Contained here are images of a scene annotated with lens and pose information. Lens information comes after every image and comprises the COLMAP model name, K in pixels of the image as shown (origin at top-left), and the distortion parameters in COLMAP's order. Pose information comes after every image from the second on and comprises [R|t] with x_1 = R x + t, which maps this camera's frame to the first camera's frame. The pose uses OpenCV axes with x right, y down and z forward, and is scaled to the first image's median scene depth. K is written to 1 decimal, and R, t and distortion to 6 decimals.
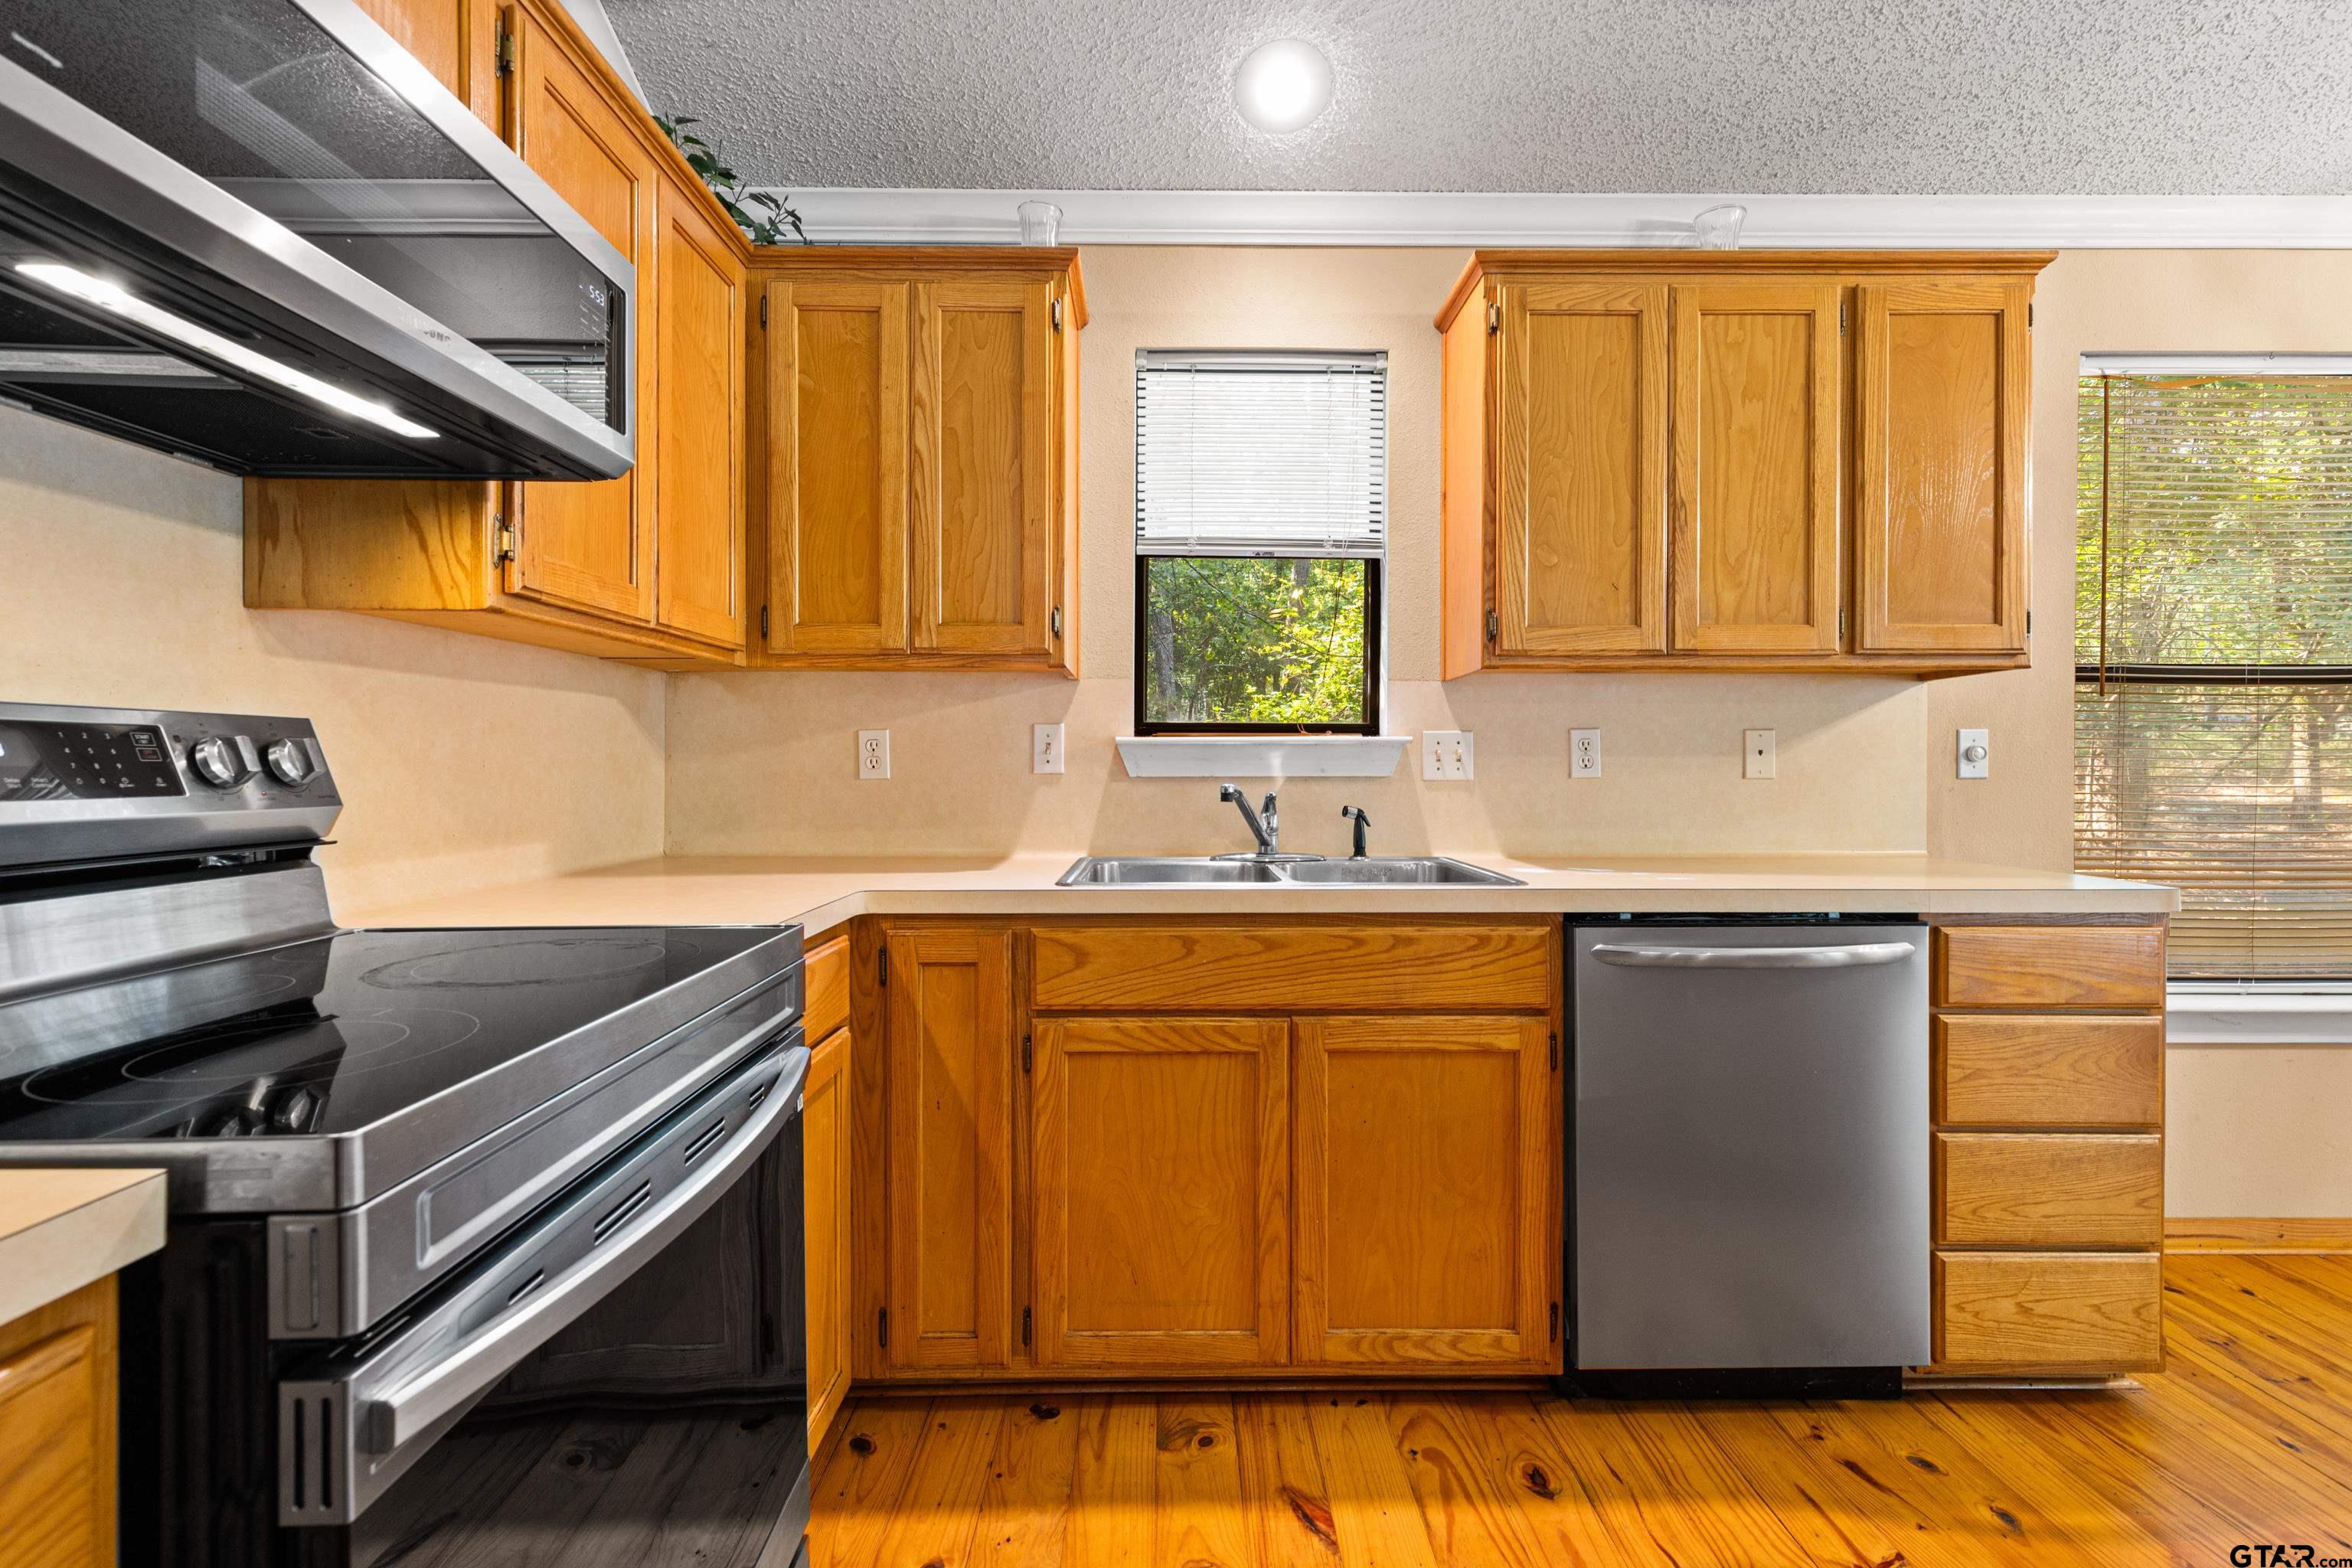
lens RADIAL K [[1055.3, 0, 1174.4], [0, 1055.3, 772.2], [0, 0, 1]] dist [0.005155, -0.000572]
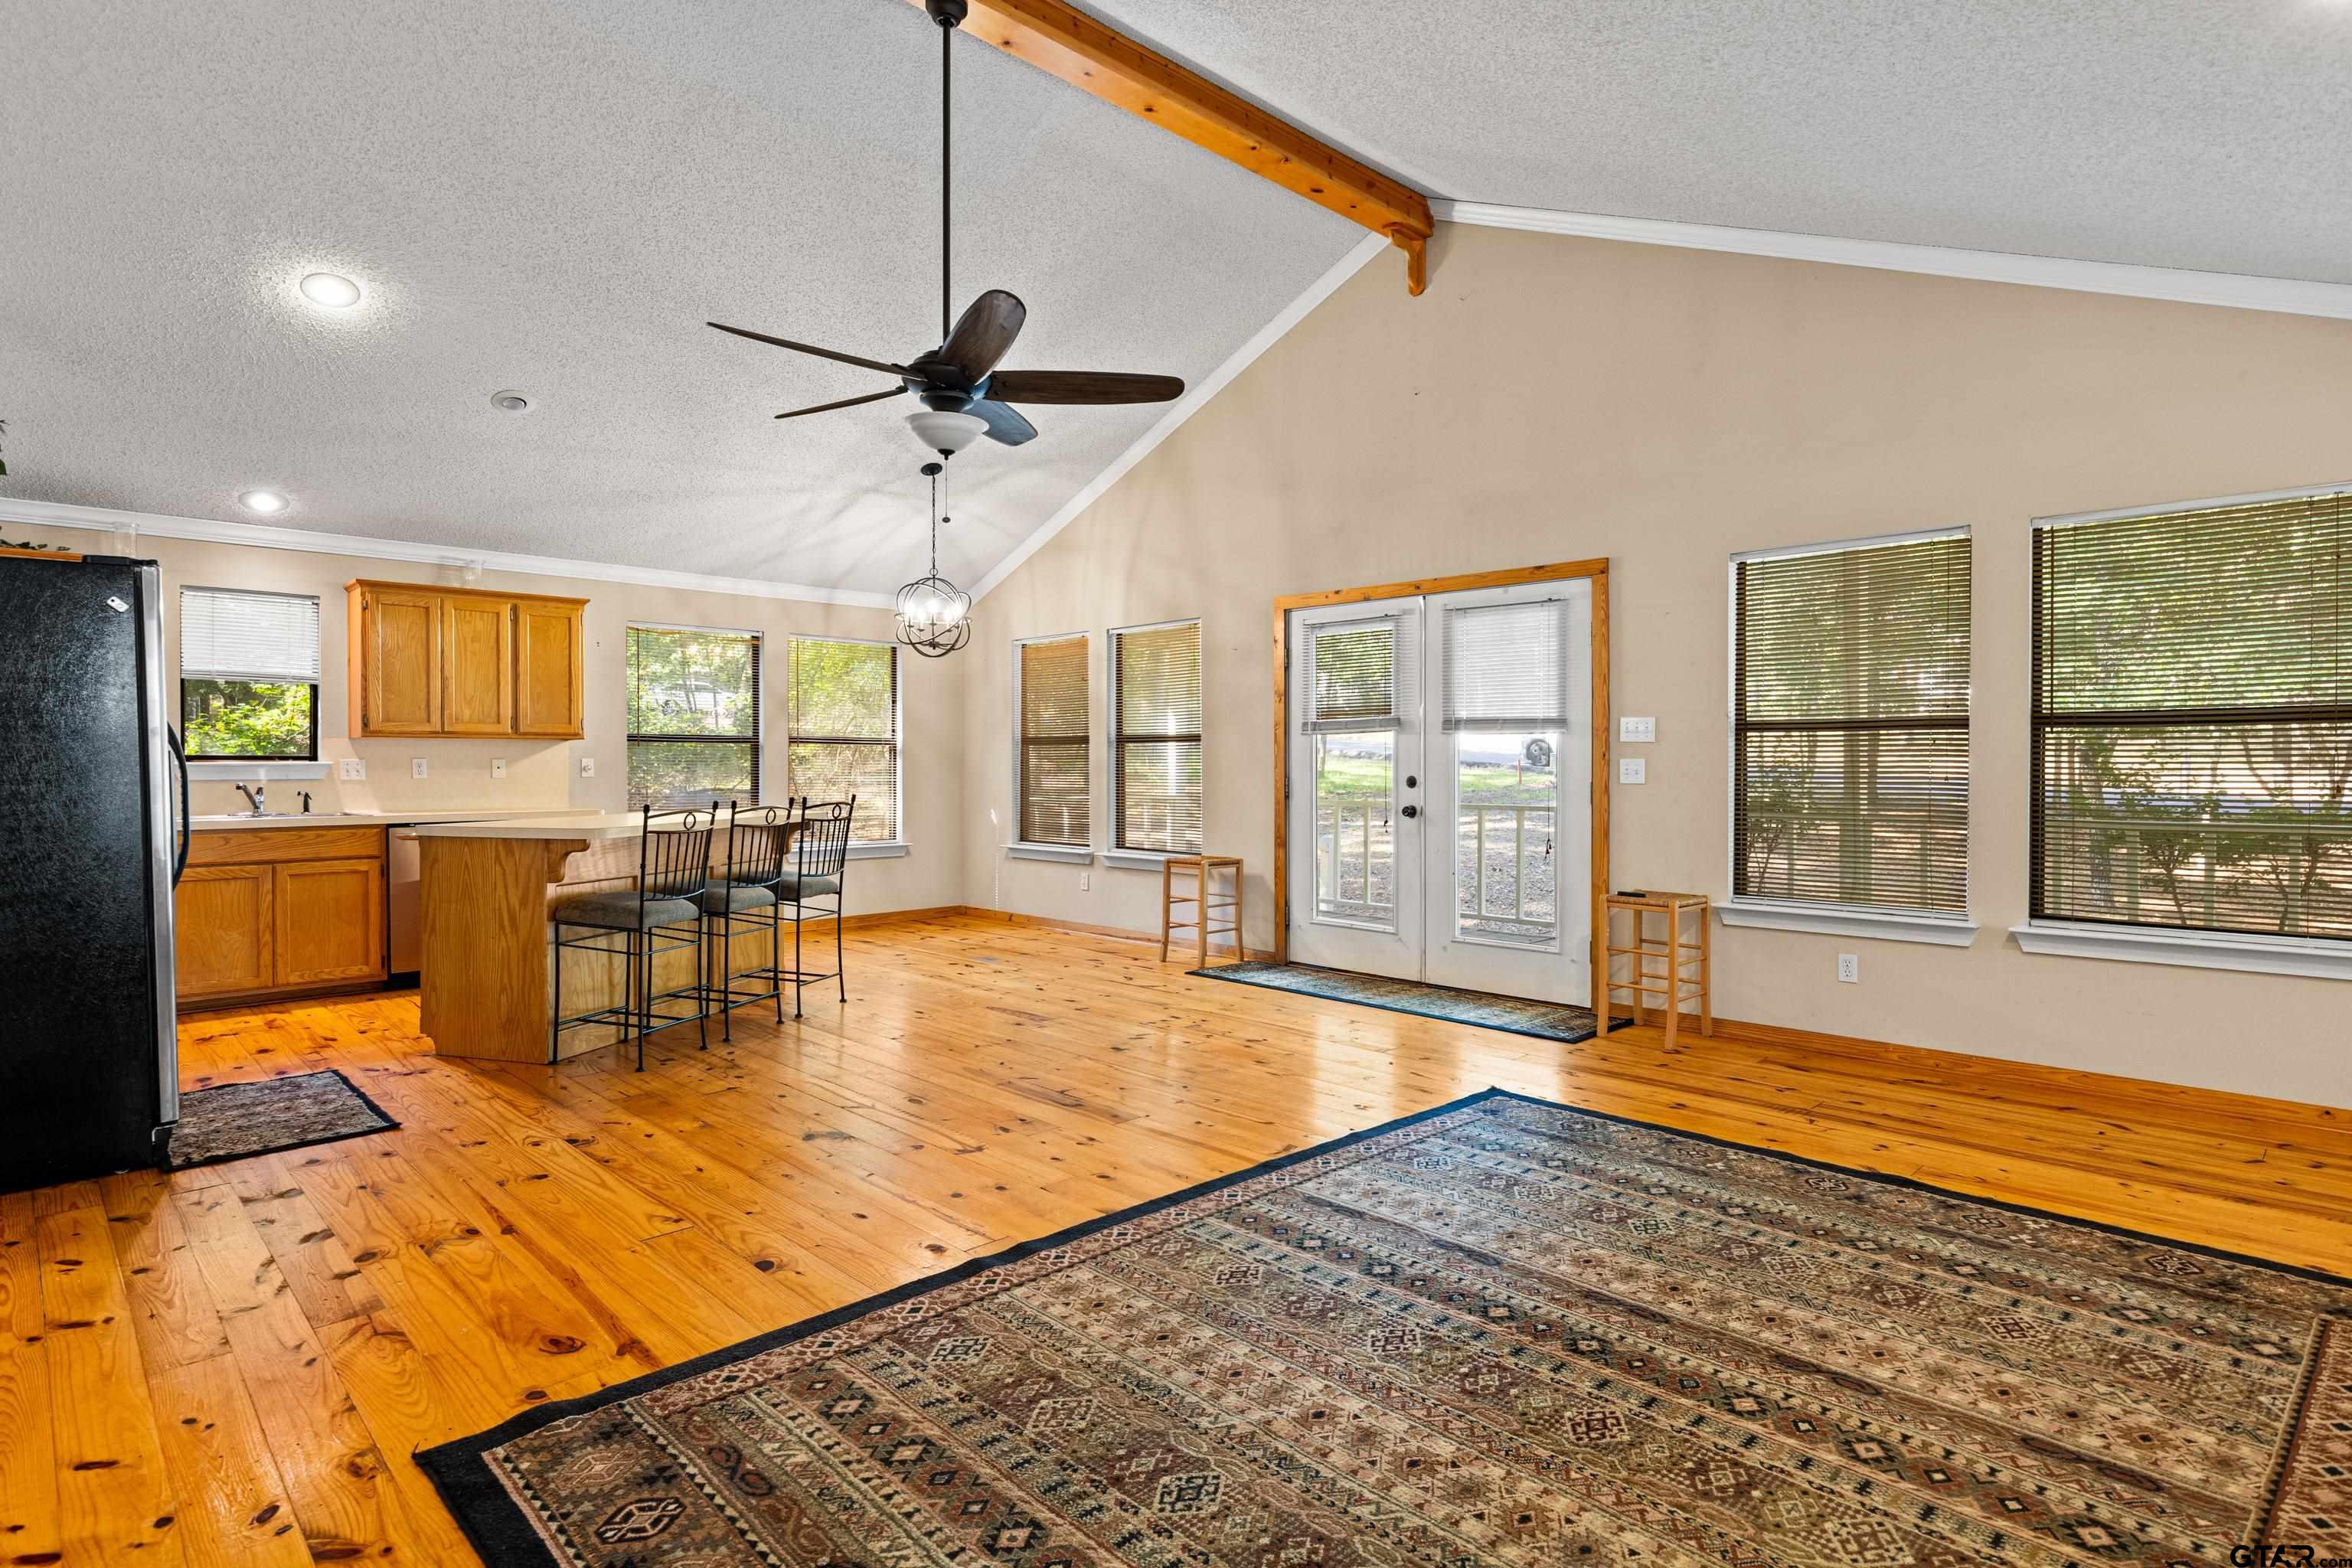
lens RADIAL K [[1225.3, 0, 1181.4], [0, 1225.3, 771.9], [0, 0, 1]] dist [0.002139, 0.000443]
pose [[0.726075, -0.008621, 0.687562, -0.324191], [0.007090, 0.999962, 0.005051, -0.013076], [-0.687579, 0.001207, 0.726109, -2.612781]]
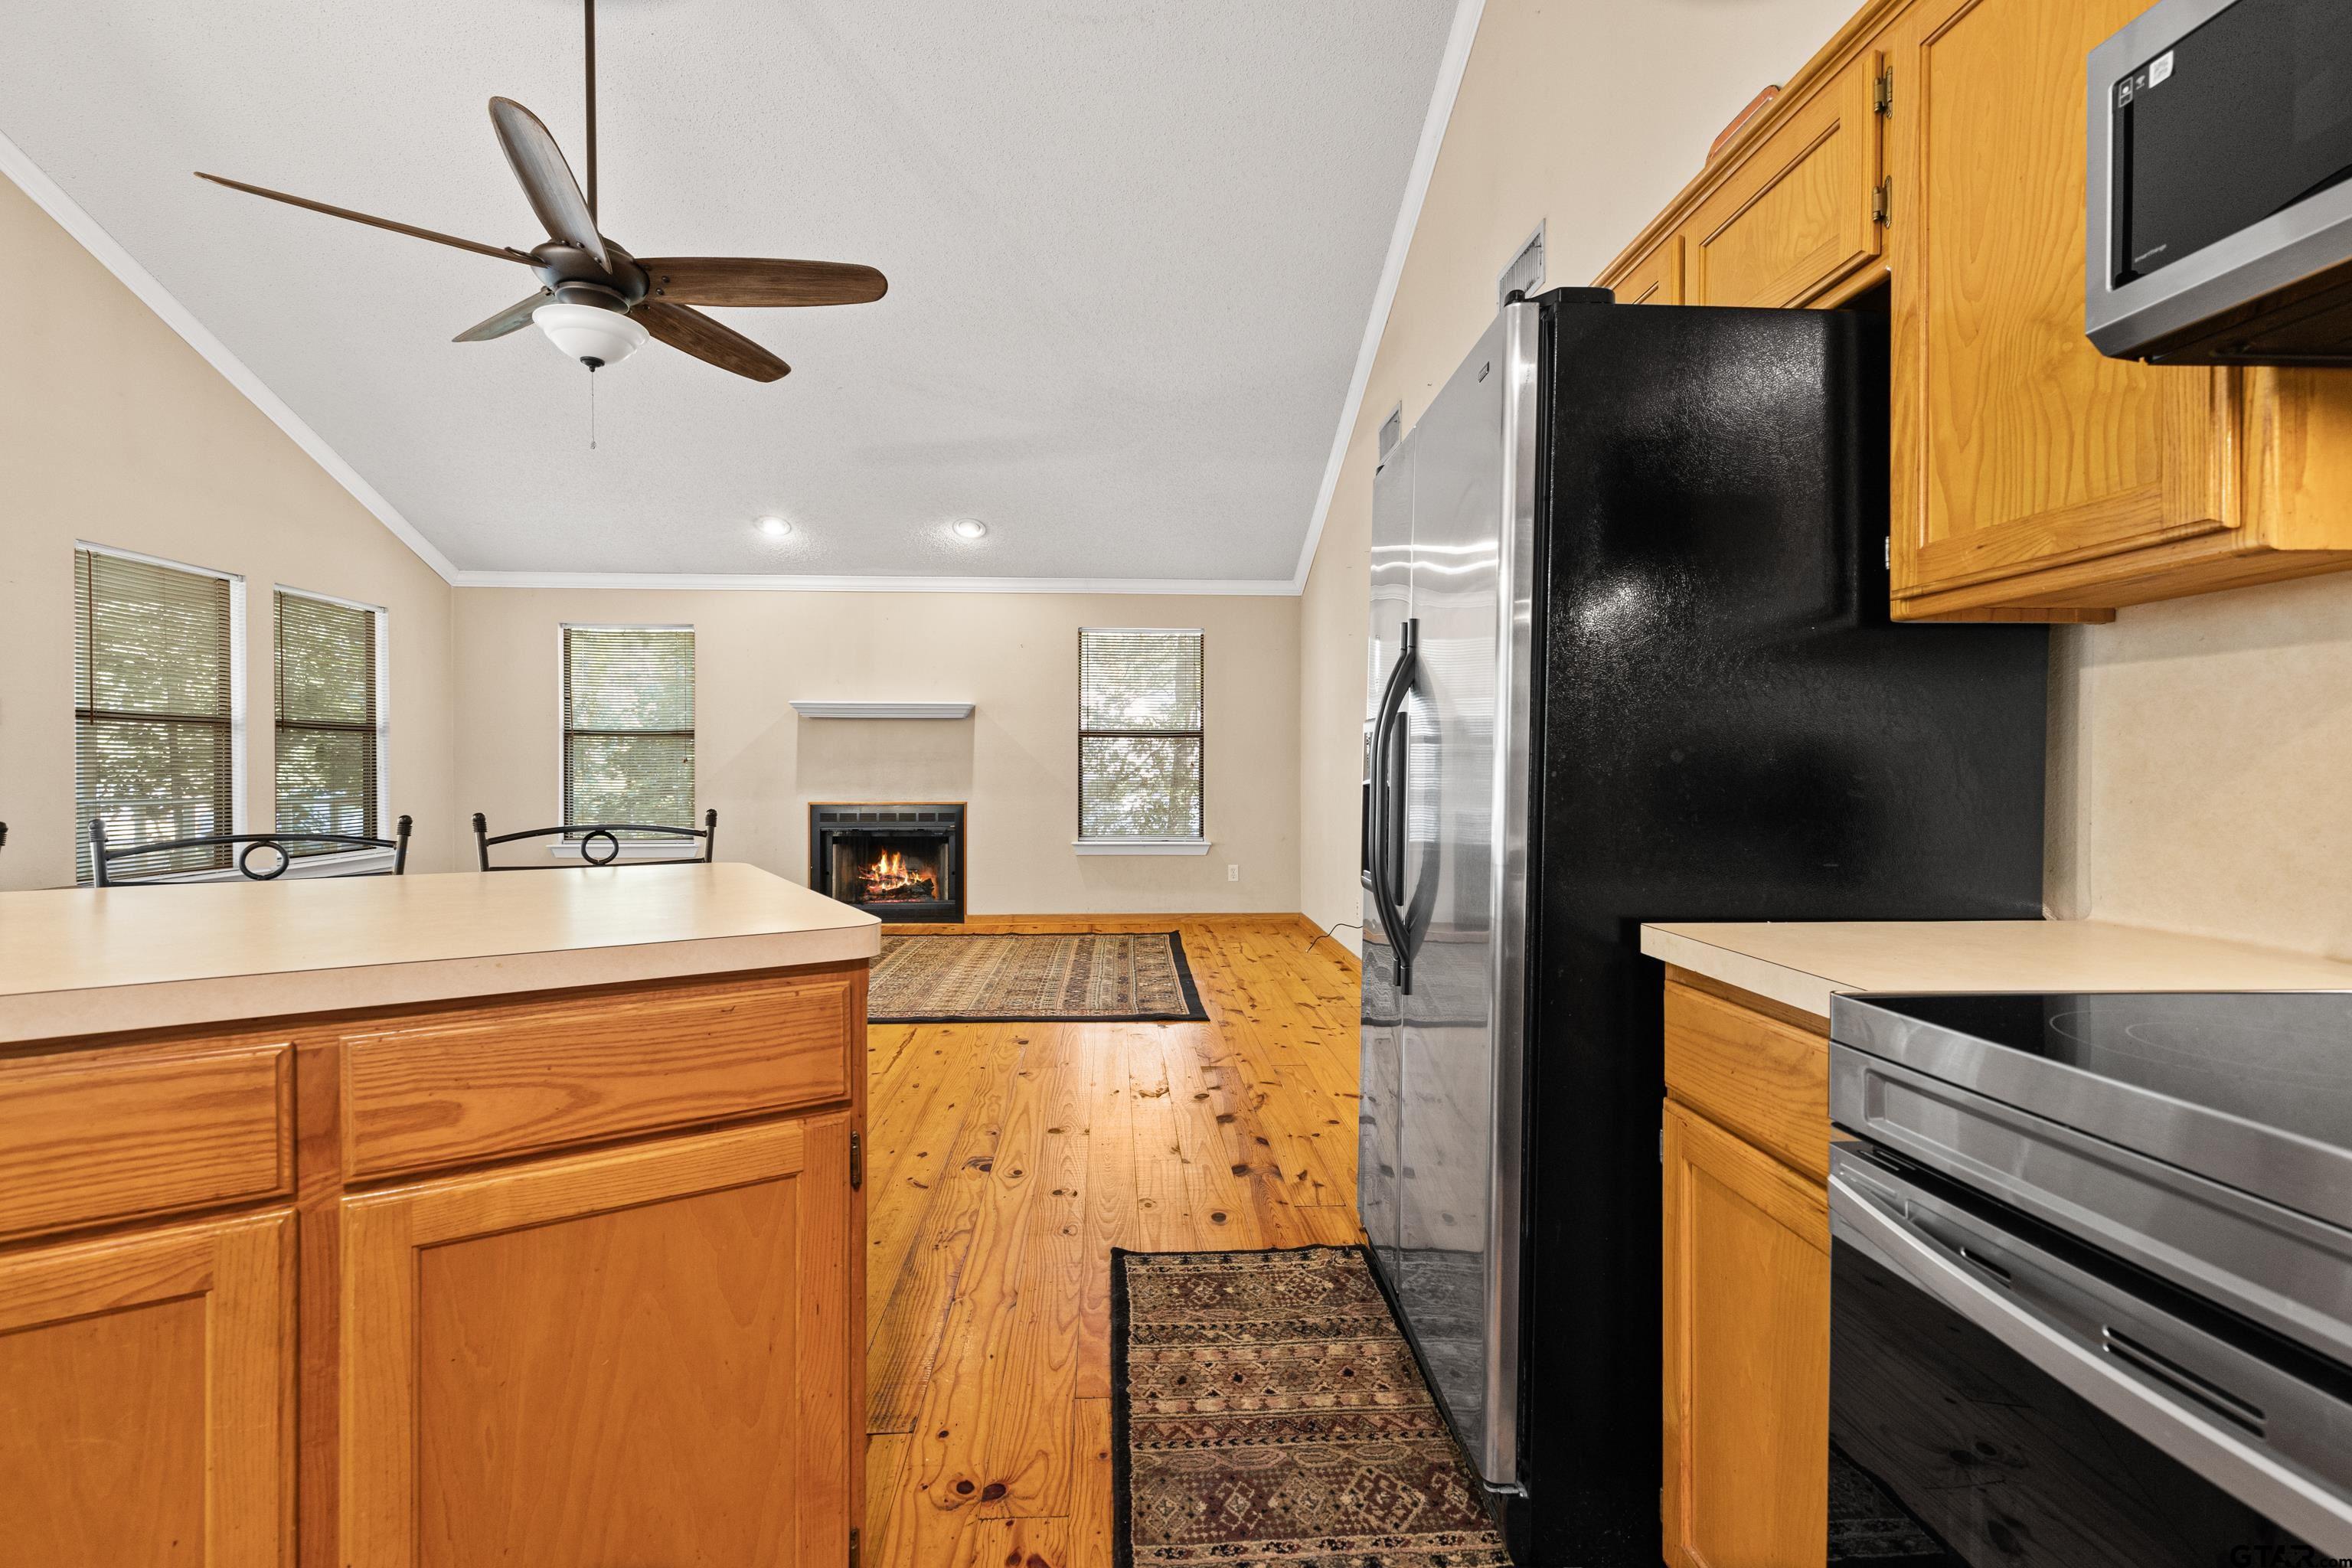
lens RADIAL K [[1055.3, 0, 1174.6], [0, 1055.3, 775.7], [0, 0, 1]] dist [0.005155, -0.000572]
pose [[-0.998632, -0.004017, -0.052143, 0.086778], [-0.004854, 0.999861, 0.015935, -0.001285], [0.052072, 0.016167, -0.998512, 0.681803]]
